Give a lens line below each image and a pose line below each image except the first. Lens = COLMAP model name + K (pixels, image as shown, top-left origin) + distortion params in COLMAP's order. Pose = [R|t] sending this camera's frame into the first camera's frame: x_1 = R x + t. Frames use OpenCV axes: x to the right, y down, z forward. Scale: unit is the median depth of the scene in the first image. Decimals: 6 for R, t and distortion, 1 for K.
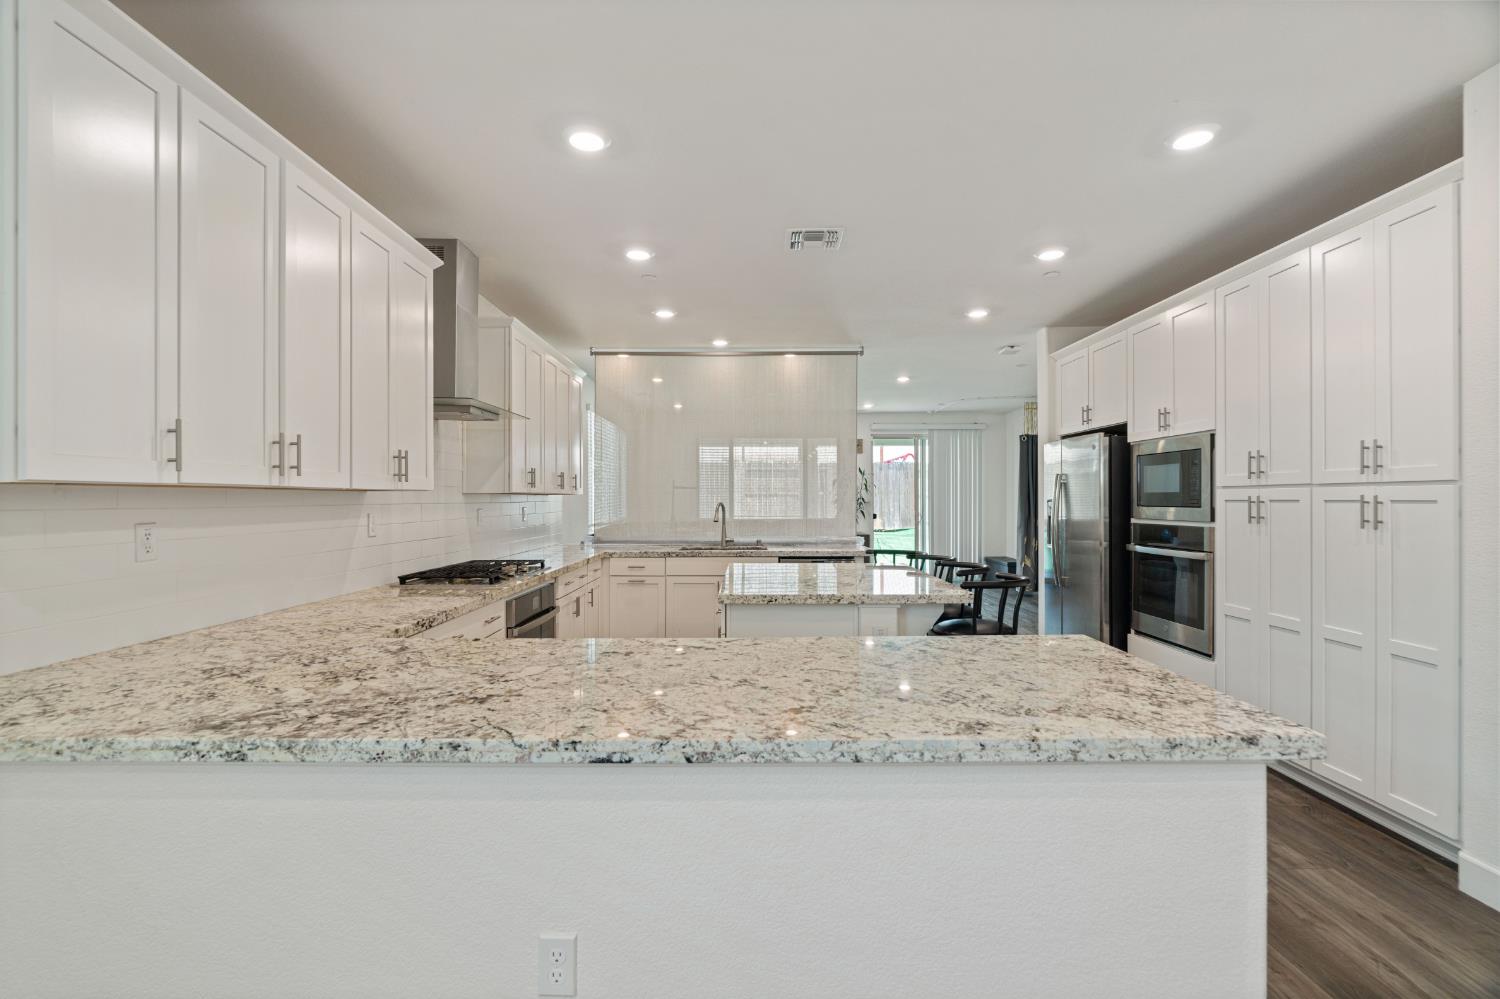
lens RADIAL K [[678.7, 0, 738.4], [0, 678.7, 502.4], [0, 0, 1]] dist [-0.007220, 0.003655]
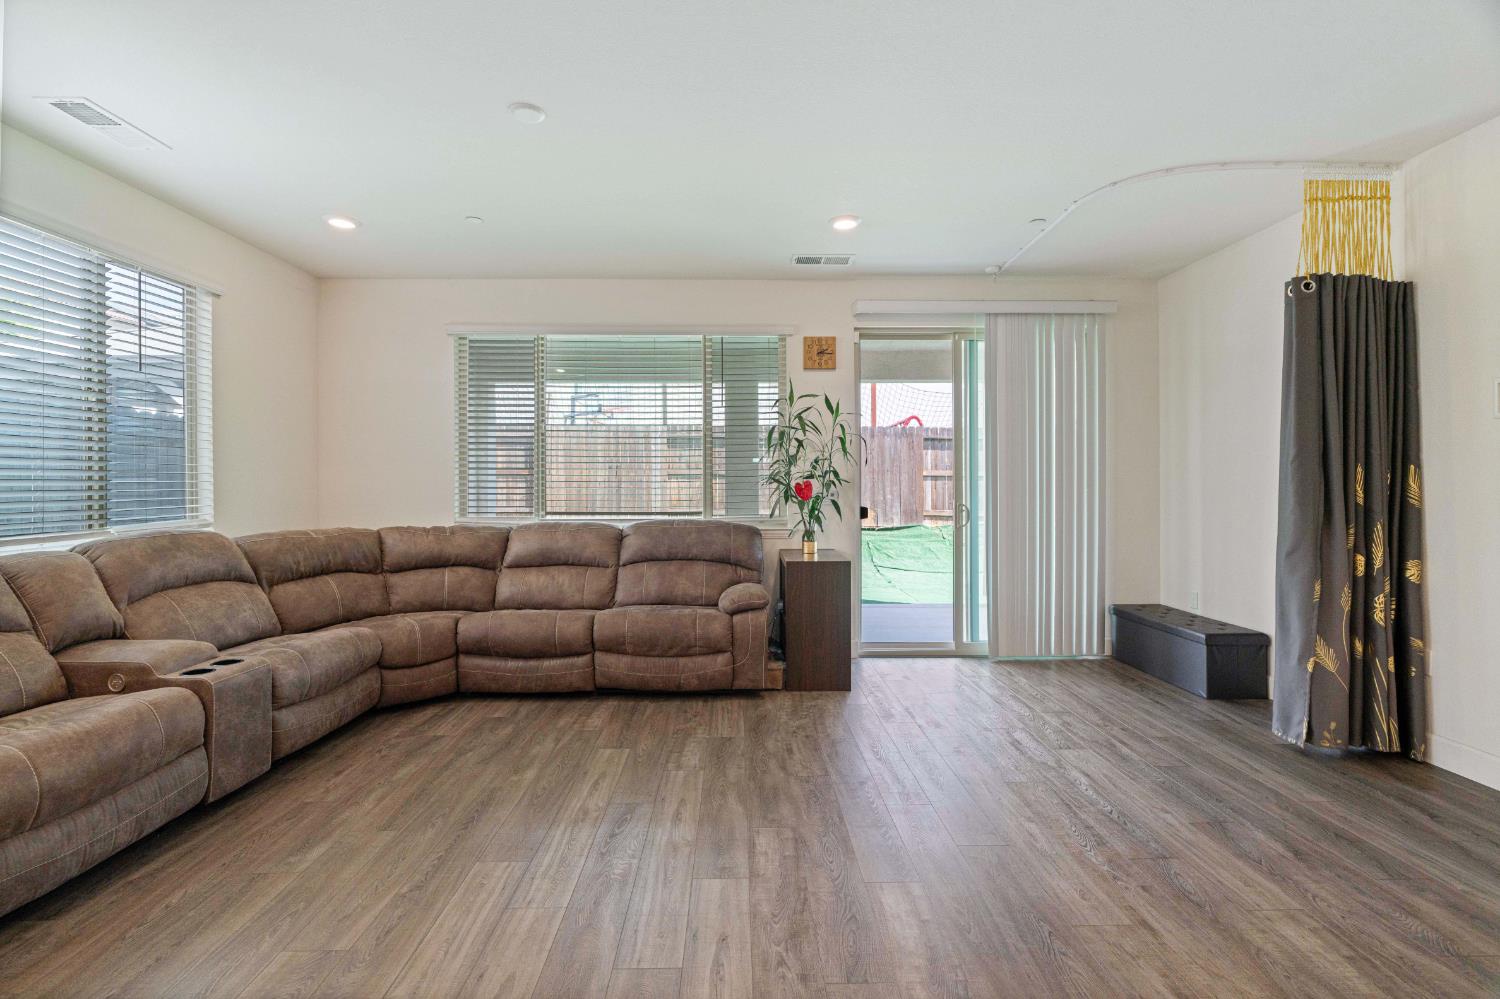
lens RADIAL K [[678.7, 0, 733.8], [0, 678.7, 483.2], [0, 0, 1]] dist [-0.007220, 0.003655]
pose [[0.999949, 0.002983, 0.009614, 0.224837], [-0.002906, 0.999963, -0.008085, 0.010842], [-0.009638, 0.008057, 0.999921, 1.112835]]
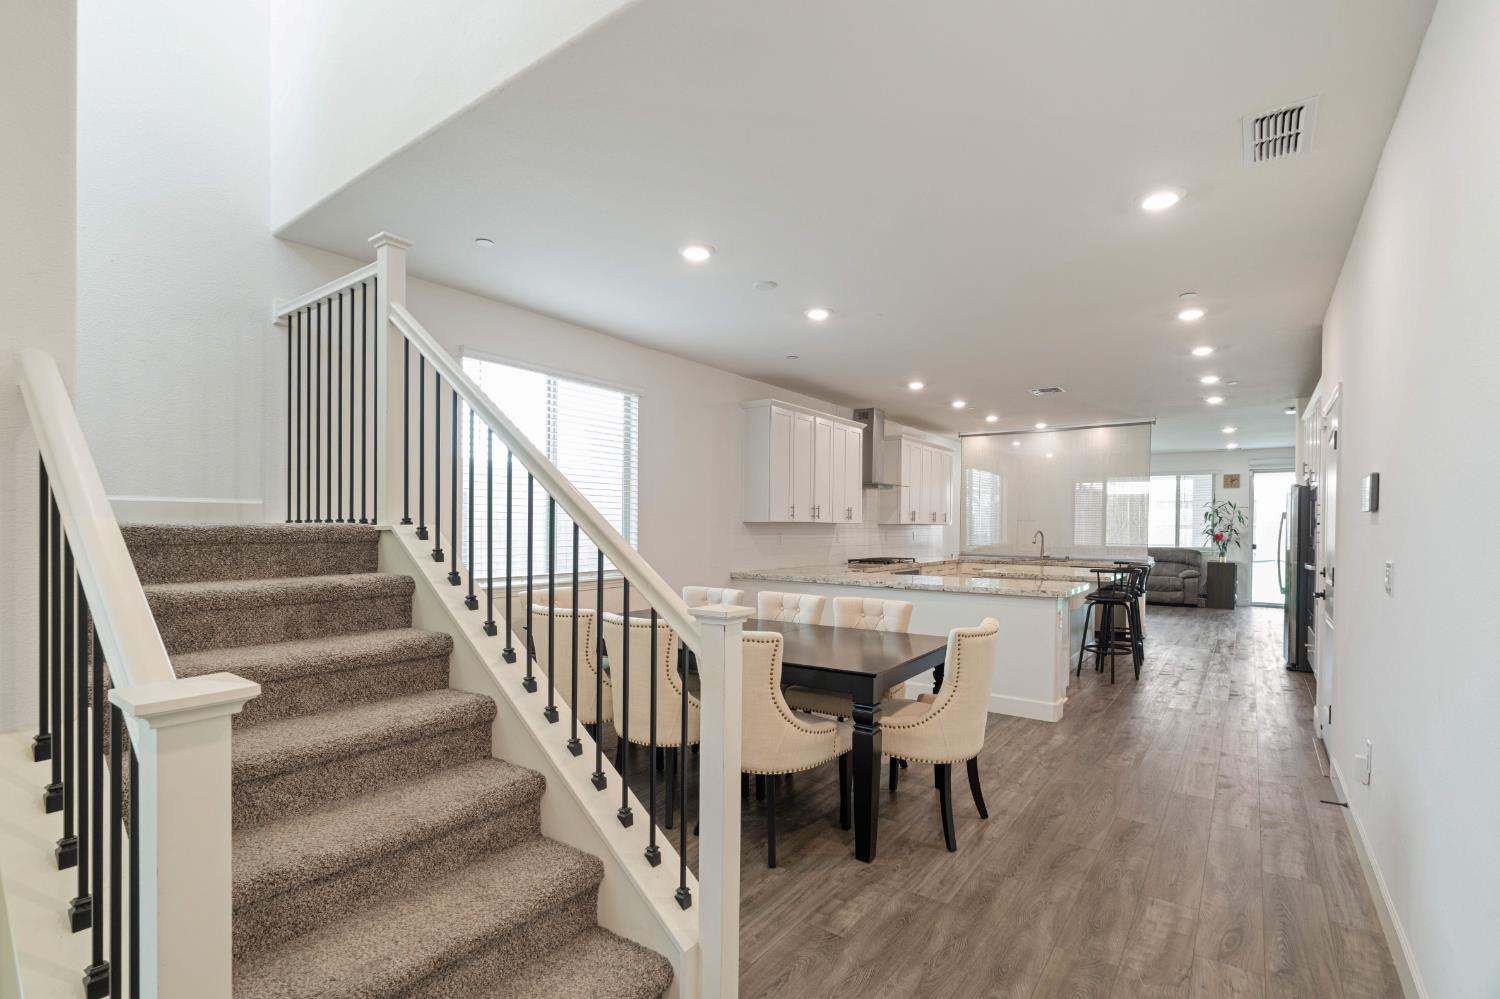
lens RADIAL K [[678.7, 0, 710.6], [0, 678.7, 539.2], [0, 0, 1]] dist [-0.007220, 0.003655]
pose [[0.792357, 0.013247, -0.609914, 0.344868], [-0.008138, 0.999905, 0.011145, 0.009171], [0.610003, -0.003867, 0.792390, -0.715569]]
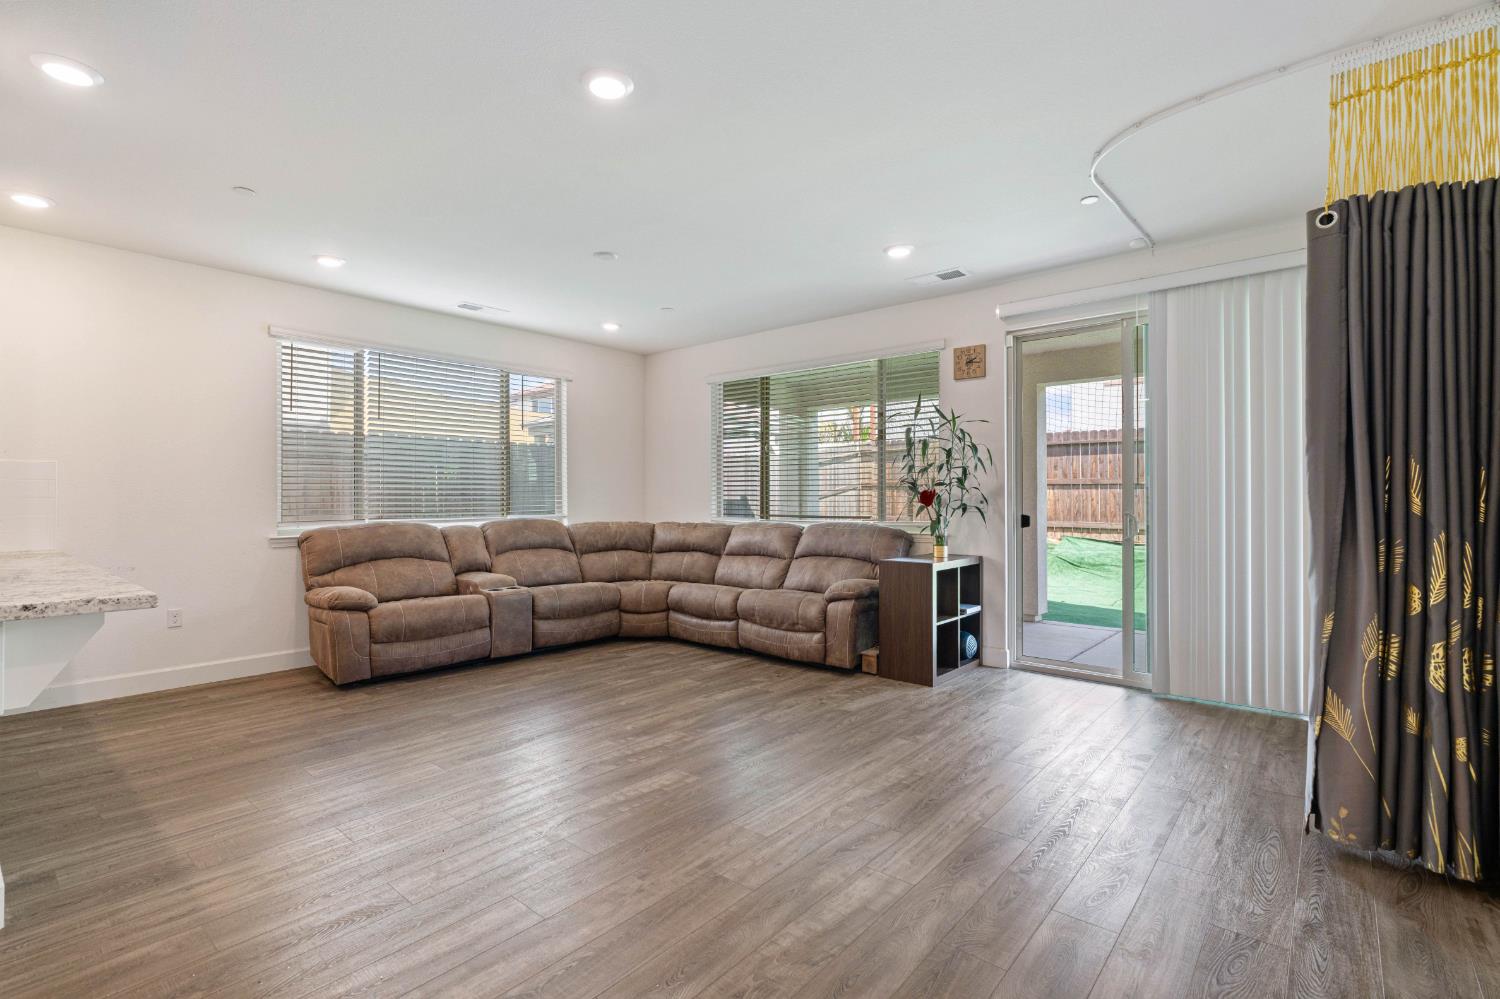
lens RADIAL K [[678.7, 0, 740.0], [0, 678.7, 494.5], [0, 0, 1]] dist [-0.007220, 0.003655]
pose [[0.758786, 0.000571, -0.651340, 0.696545], [-0.006167, 0.999961, -0.006308, 0.016184], [0.651311, 0.008803, 0.758760, 1.115645]]
